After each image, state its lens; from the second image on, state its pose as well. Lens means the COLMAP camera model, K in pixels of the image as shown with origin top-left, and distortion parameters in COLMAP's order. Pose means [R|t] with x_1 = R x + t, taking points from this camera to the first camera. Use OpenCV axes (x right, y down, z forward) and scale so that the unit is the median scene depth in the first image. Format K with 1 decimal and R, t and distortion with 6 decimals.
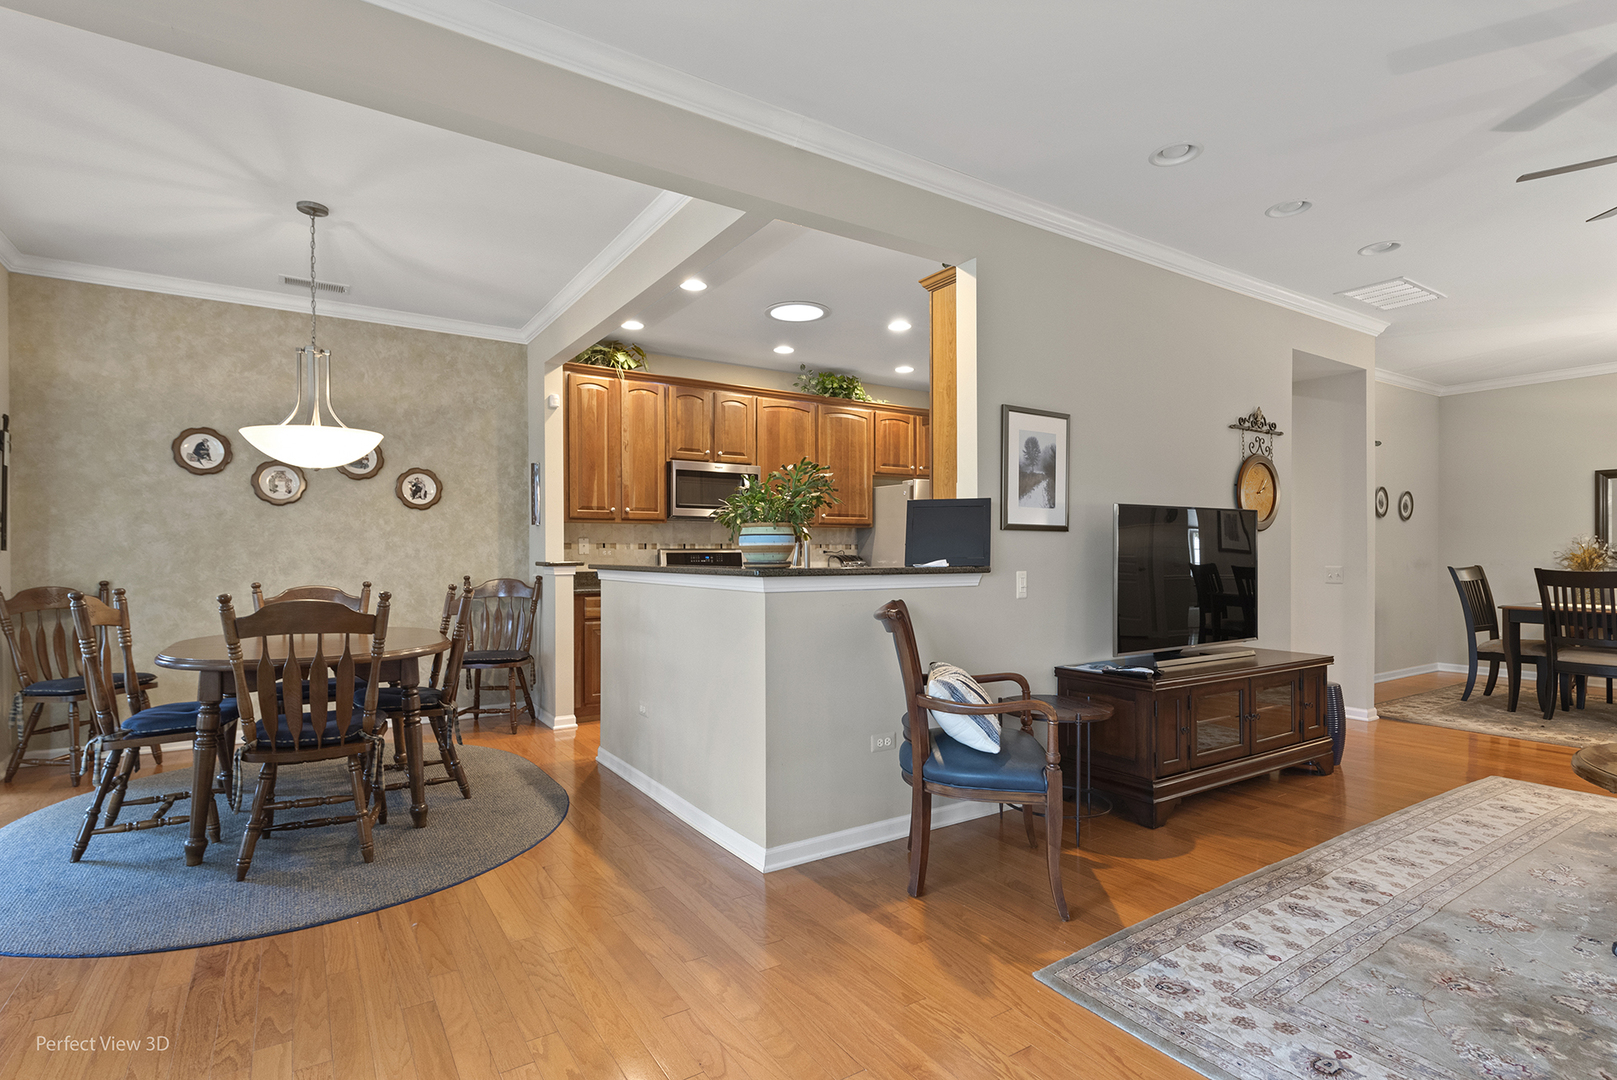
lens RADIAL K [[774.8, 0, 811.6], [0, 774.8, 551.4], [0, 0, 1]] dist [0.010417, -0.003013]
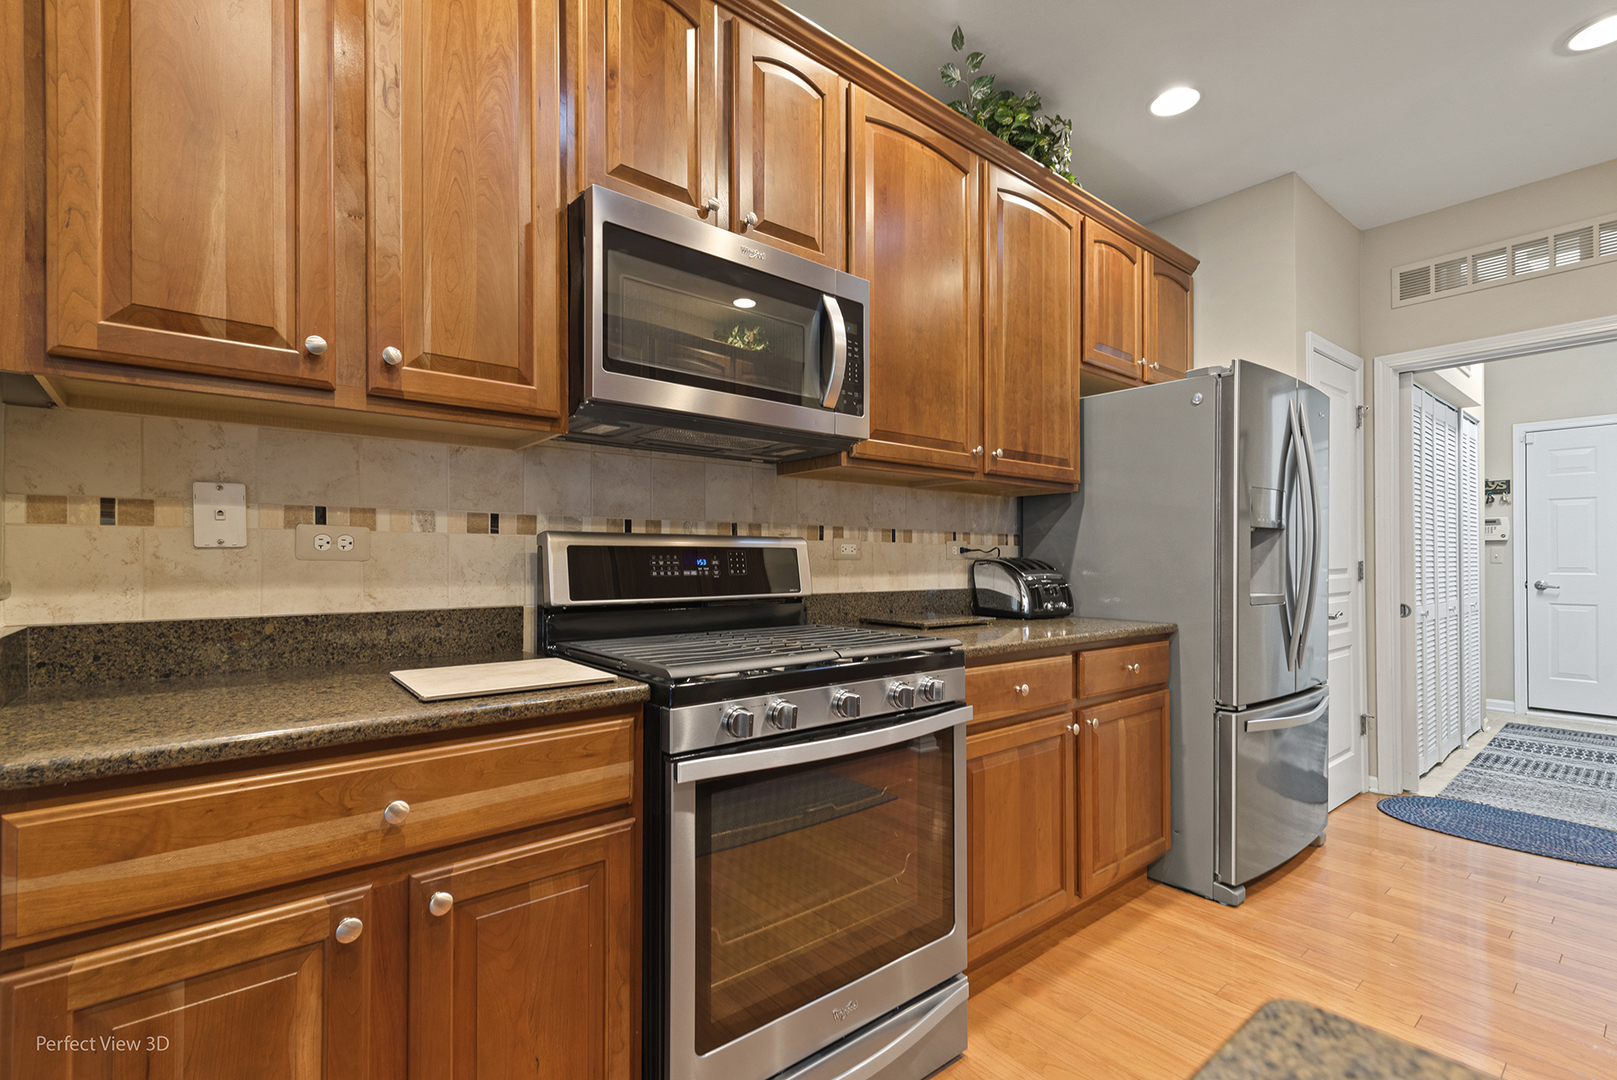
lens RADIAL K [[728.1, 0, 810.3], [0, 728.1, 545.8], [0, 0, 1]] dist [0.013926, -0.004395]
pose [[0.994063, -0.001739, 0.108793, -0.125157], [0.004783, 0.999604, -0.027724, 0.010284], [-0.108701, 0.028080, 0.993678, 0.709962]]
